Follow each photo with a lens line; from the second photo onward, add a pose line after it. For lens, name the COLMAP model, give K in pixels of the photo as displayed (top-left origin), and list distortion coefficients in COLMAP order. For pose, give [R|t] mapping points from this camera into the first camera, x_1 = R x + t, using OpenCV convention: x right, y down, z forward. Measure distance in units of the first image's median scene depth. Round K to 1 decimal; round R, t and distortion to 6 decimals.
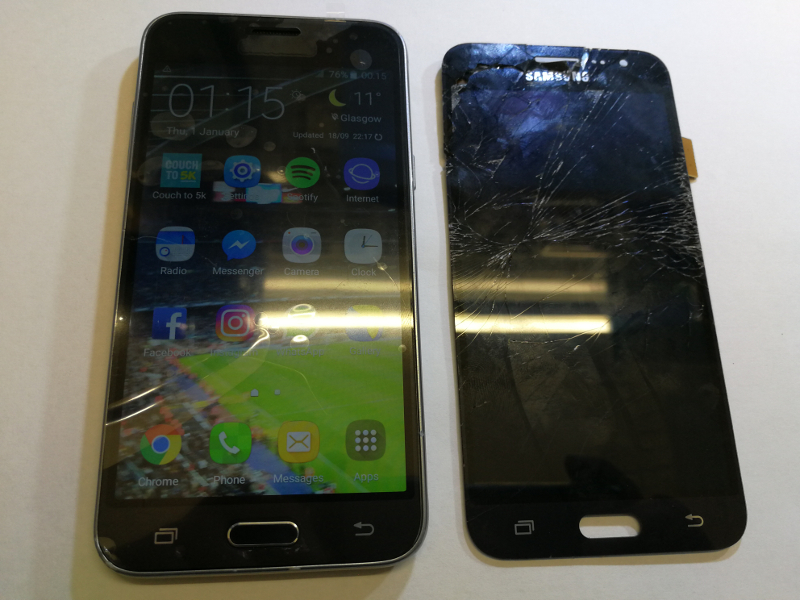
lens RADIAL K [[624.4, 0, 399.1], [0, 624.4, 301.6], [0, 0, 1]] dist [-0.048866, -0.001005]
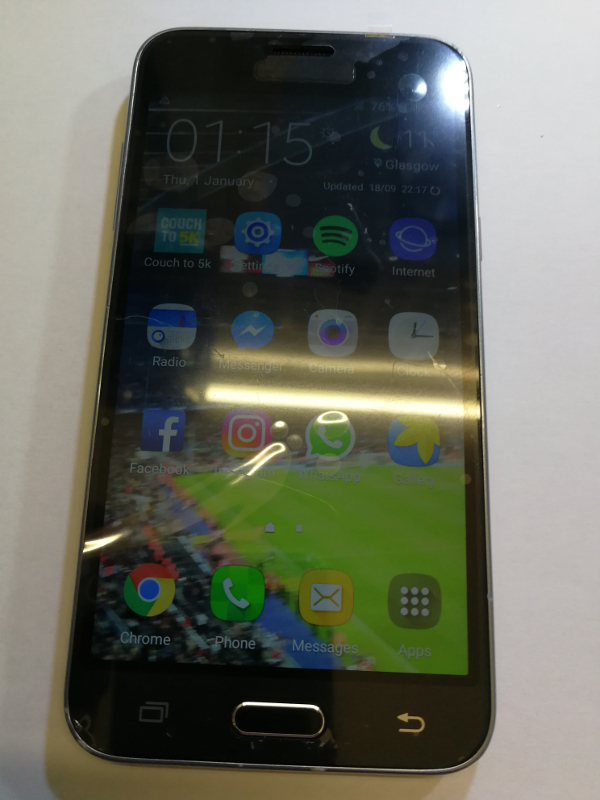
lens RADIAL K [[624.4, 0, 300.3], [0, 624.4, 403.1], [0, 0, 1]] dist [-0.048866, -0.001005]
pose [[0.992001, 0.044780, -0.118020, -0.107197], [-0.037246, 0.997171, 0.065283, -0.055542], [0.120609, -0.060365, 0.990863, 0.245987]]
